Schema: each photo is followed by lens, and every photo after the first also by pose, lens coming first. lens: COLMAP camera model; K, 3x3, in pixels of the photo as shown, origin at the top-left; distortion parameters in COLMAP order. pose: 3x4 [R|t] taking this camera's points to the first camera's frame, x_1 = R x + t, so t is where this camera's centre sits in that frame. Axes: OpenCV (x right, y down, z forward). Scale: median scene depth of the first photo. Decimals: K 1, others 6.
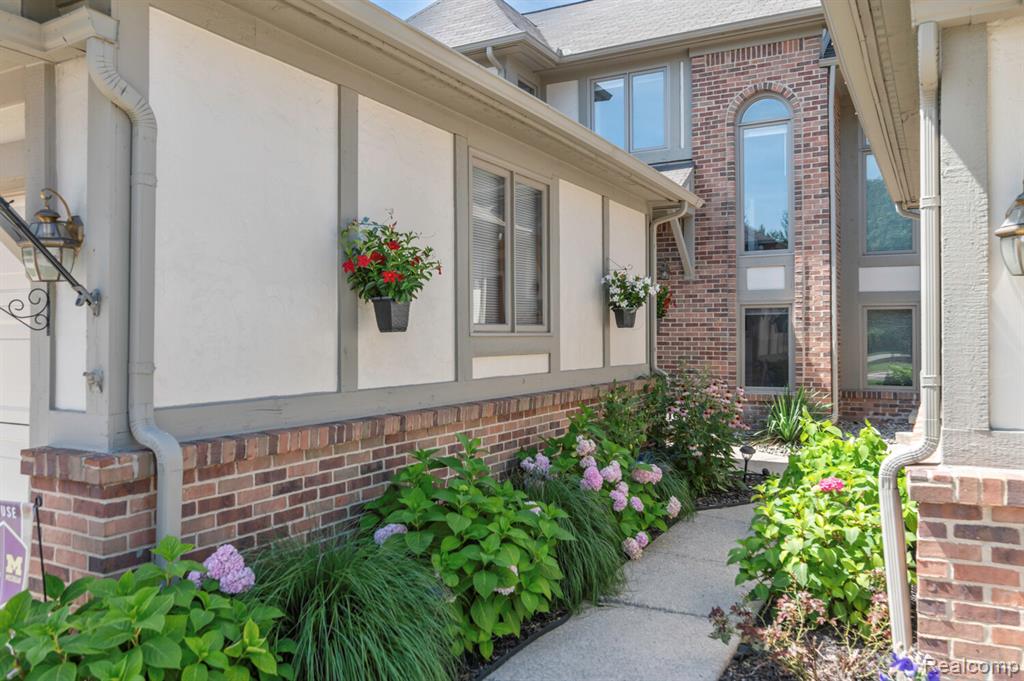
lens RADIAL K [[790.2, 0, 511.0], [0, 790.2, 338.8], [0, 0, 1]] dist [-0.015819, -0.000825]
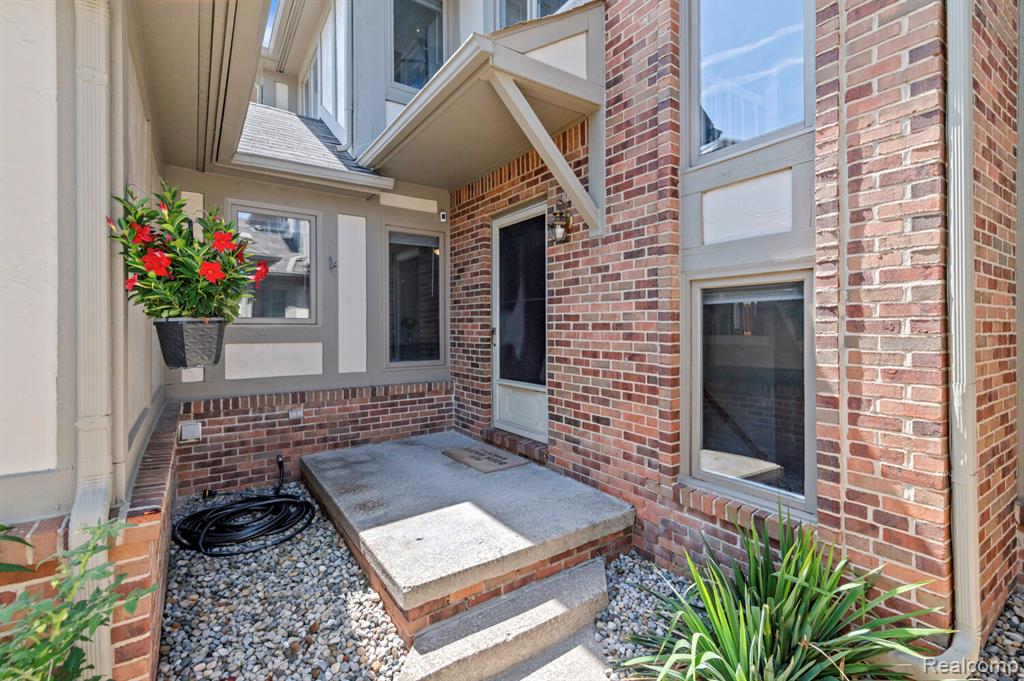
lens RADIAL K [[471.3, 0, 511.5], [0, 471.3, 327.8], [0, 0, 1]] dist [0.005654, -0.000230]
pose [[0.880685, -0.001684, -0.473700, 0.332958], [0.004103, 0.999983, 0.004072, -0.018972], [0.473685, -0.005530, 0.880677, 0.737276]]
